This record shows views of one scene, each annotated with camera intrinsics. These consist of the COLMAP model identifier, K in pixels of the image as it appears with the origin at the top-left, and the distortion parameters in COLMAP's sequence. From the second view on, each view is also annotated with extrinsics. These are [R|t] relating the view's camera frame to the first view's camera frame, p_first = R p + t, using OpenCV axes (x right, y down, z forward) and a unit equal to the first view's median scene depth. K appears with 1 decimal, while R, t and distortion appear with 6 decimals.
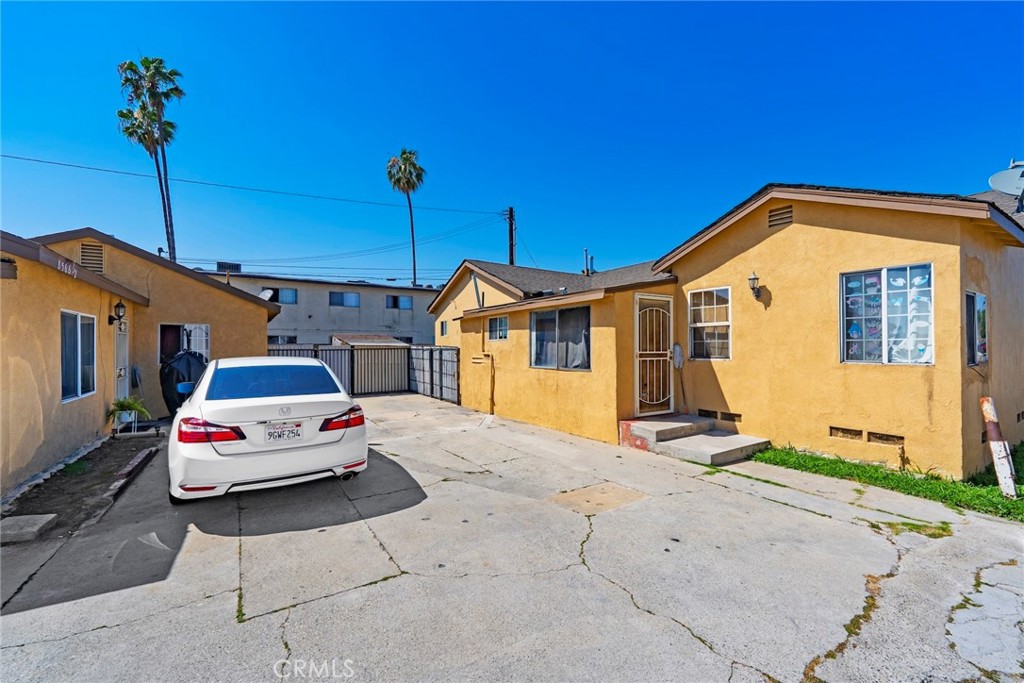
lens RADIAL K [[421.0, 0, 512.0], [0, 421.0, 341.5], [0, 0, 1]] dist [-0.006792, -0.000239]
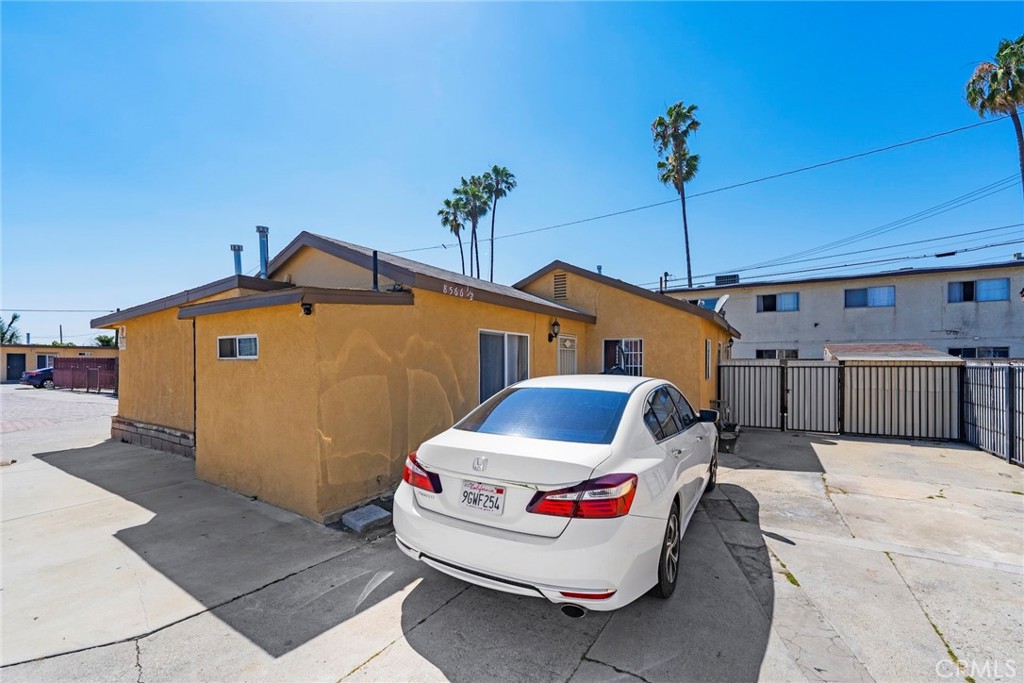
lens RADIAL K [[432.1, 0, 512.4], [0, 432.1, 365.9], [0, 0, 1]] dist [-0.000877, -0.001053]
pose [[0.429690, 0.010993, -0.902910, 0.024727], [0.007163, 0.999853, 0.015582, 0.003979], [0.902948, -0.013163, 0.429548, 0.312411]]
